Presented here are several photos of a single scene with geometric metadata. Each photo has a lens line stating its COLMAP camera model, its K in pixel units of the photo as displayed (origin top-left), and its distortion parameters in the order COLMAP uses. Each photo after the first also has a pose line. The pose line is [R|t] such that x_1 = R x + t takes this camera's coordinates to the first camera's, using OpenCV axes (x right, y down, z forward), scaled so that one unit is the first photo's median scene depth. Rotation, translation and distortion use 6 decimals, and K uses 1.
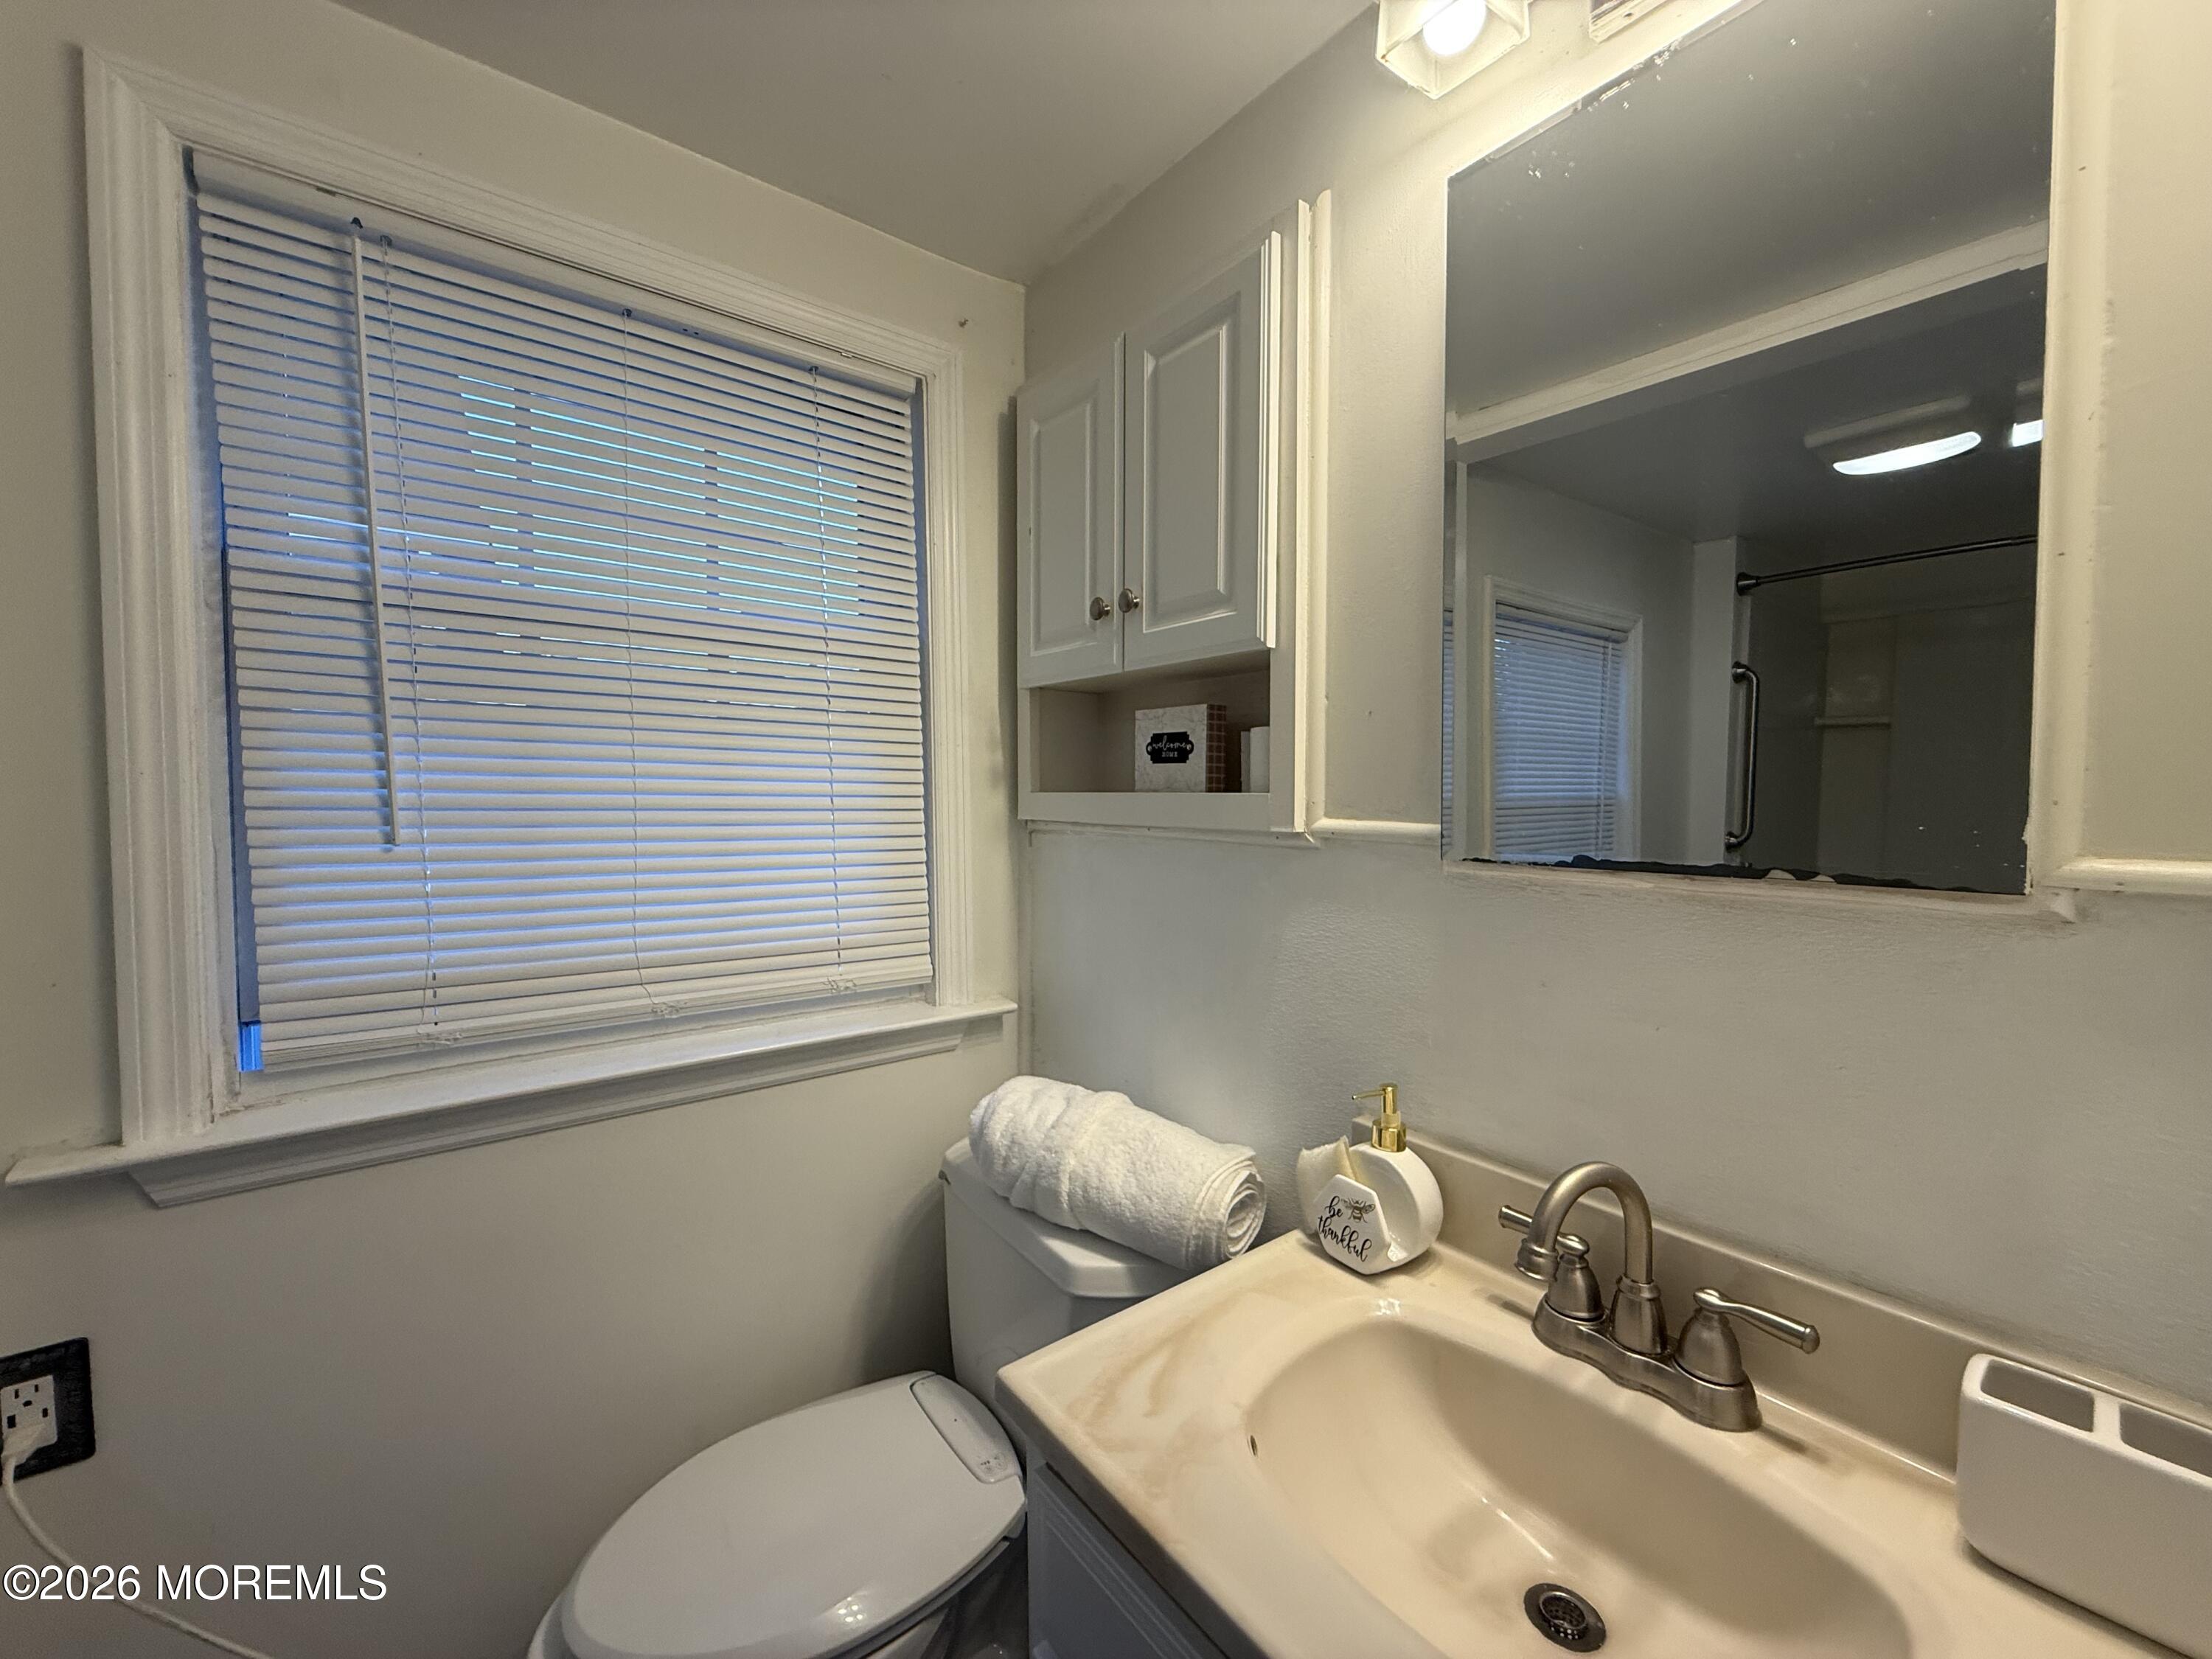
lens RADIAL K [[882.5, 0, 1105.9], [0, 882.5, 828.5], [0, 0, 1]] dist [-0.000192, 0.000570]
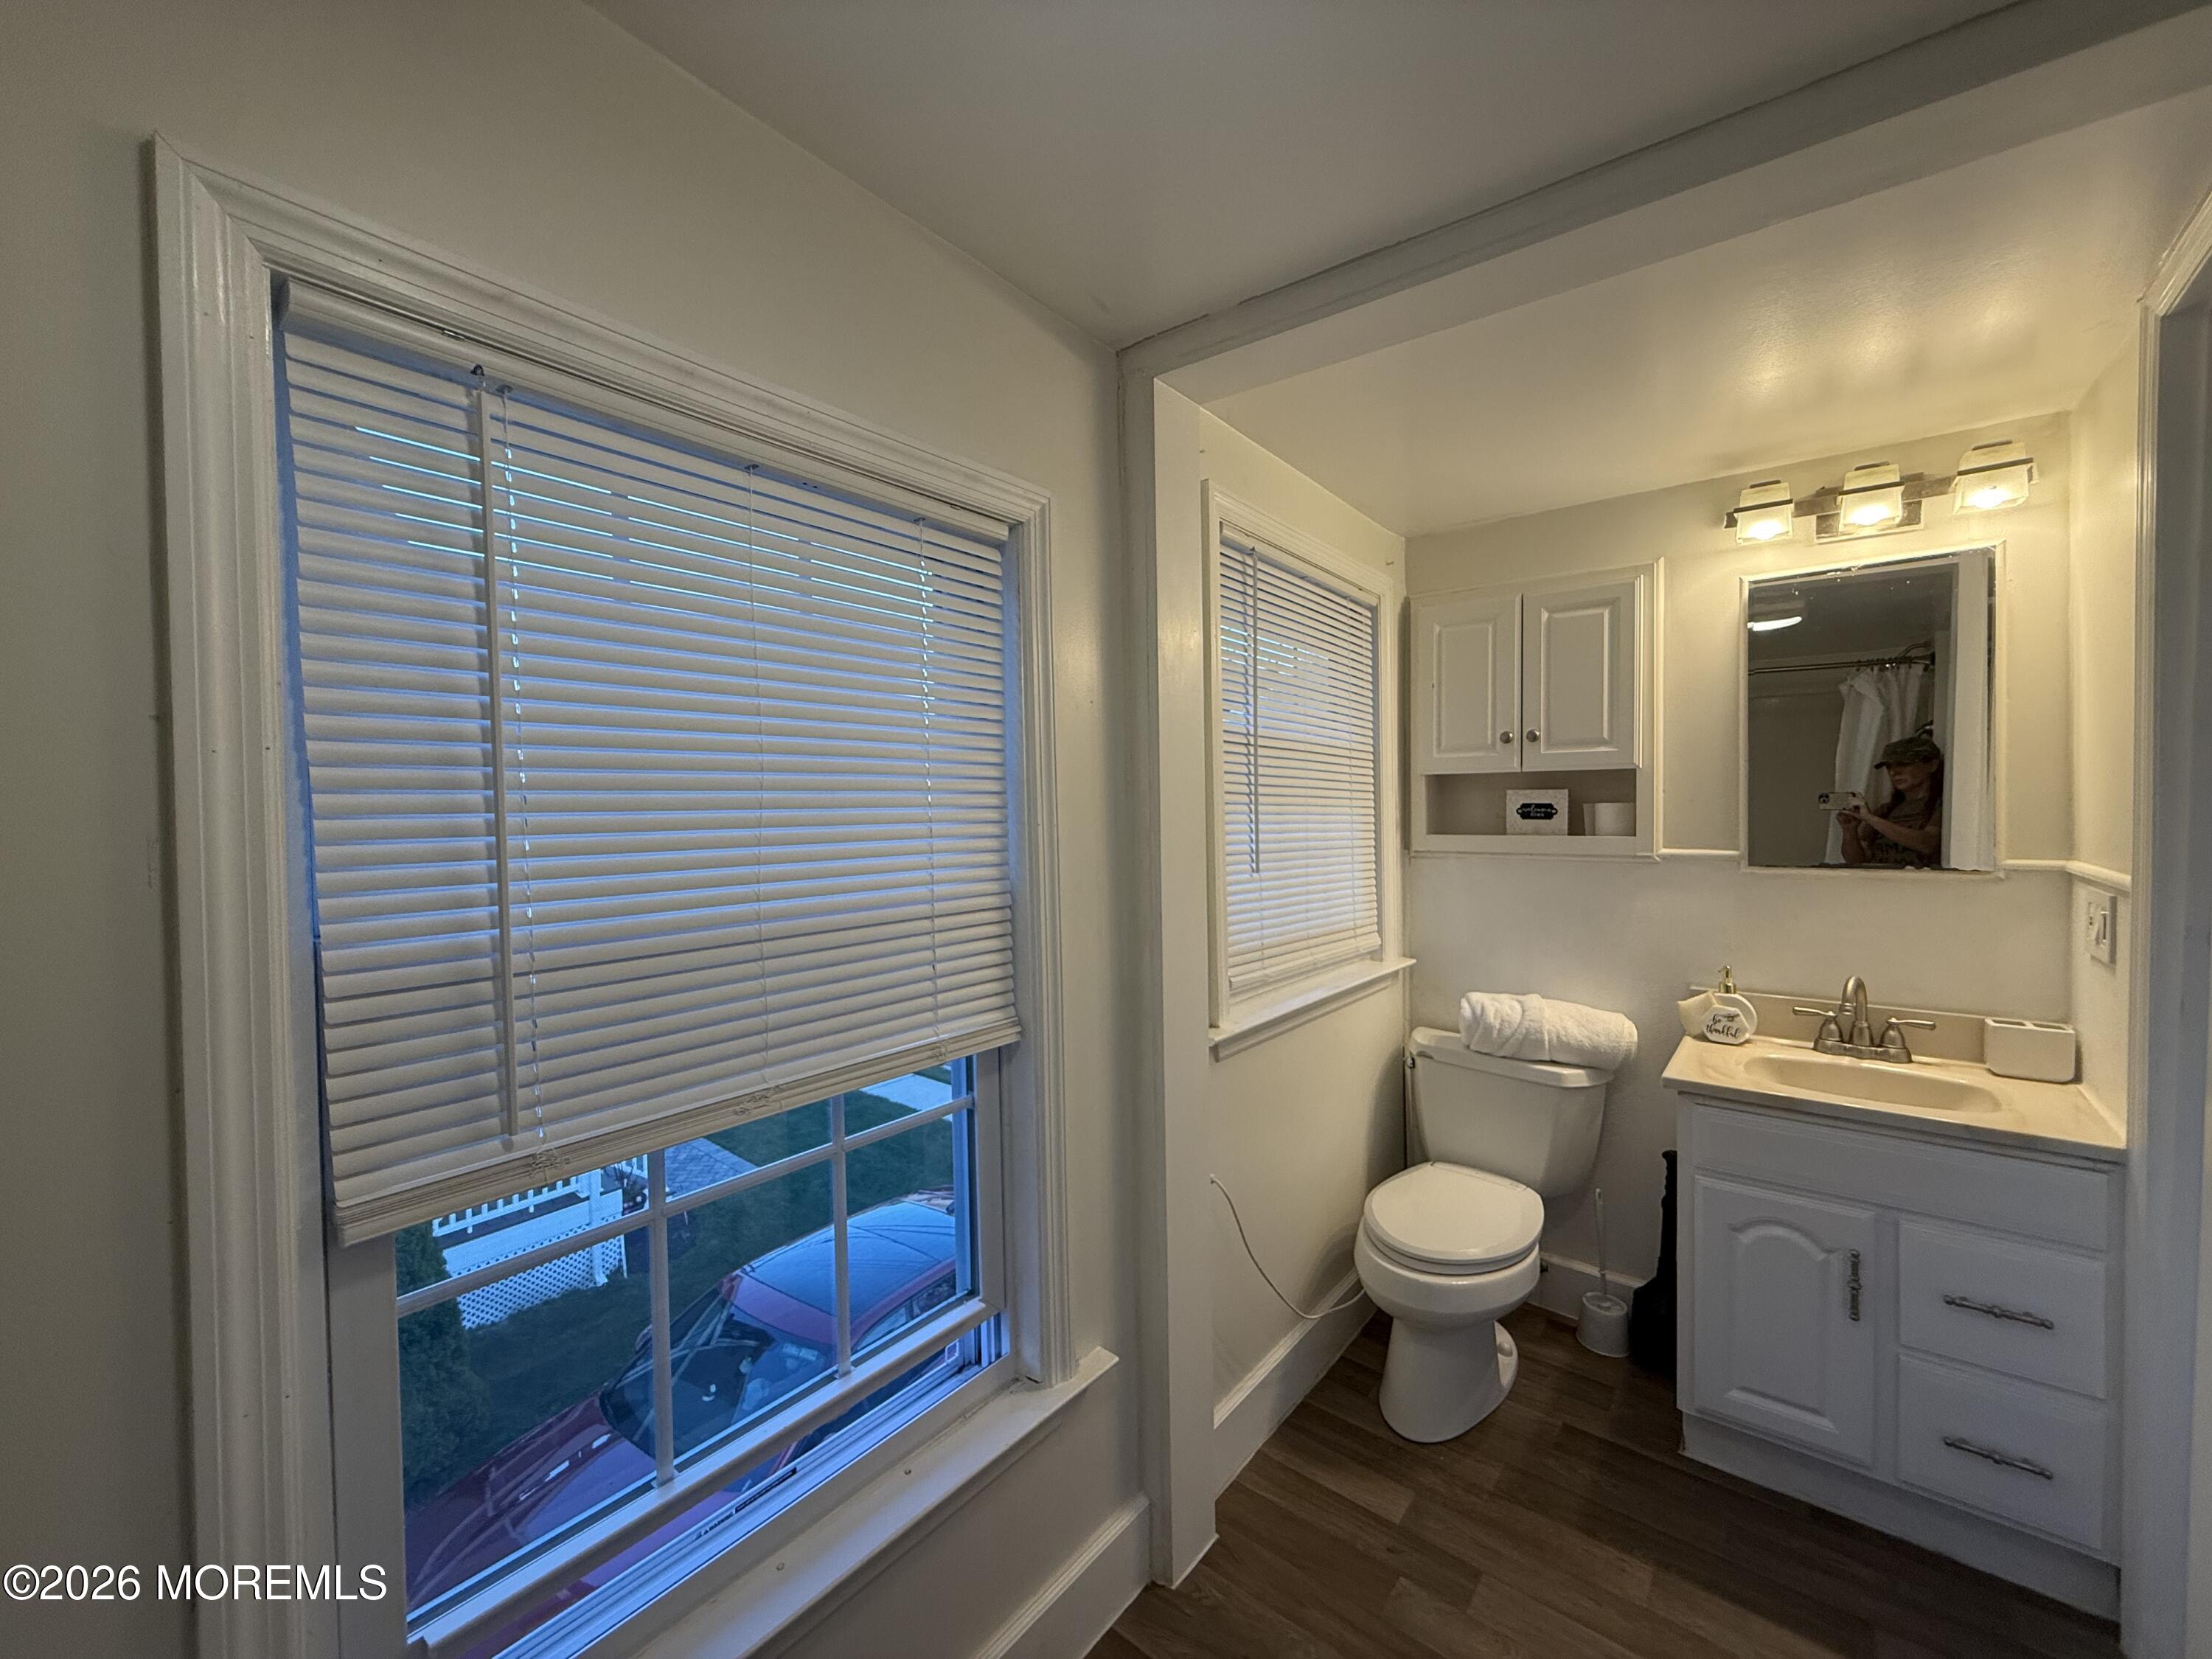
lens RADIAL K [[882.5, 0, 1103.6], [0, 882.5, 832.3], [0, 0, 1]] dist [-0.000192, 0.000570]
pose [[0.971150, -0.015243, 0.237982, -1.480016], [0.019923, 0.999652, -0.017273, -0.039145], [-0.237636, 0.021516, 0.971116, -0.696958]]
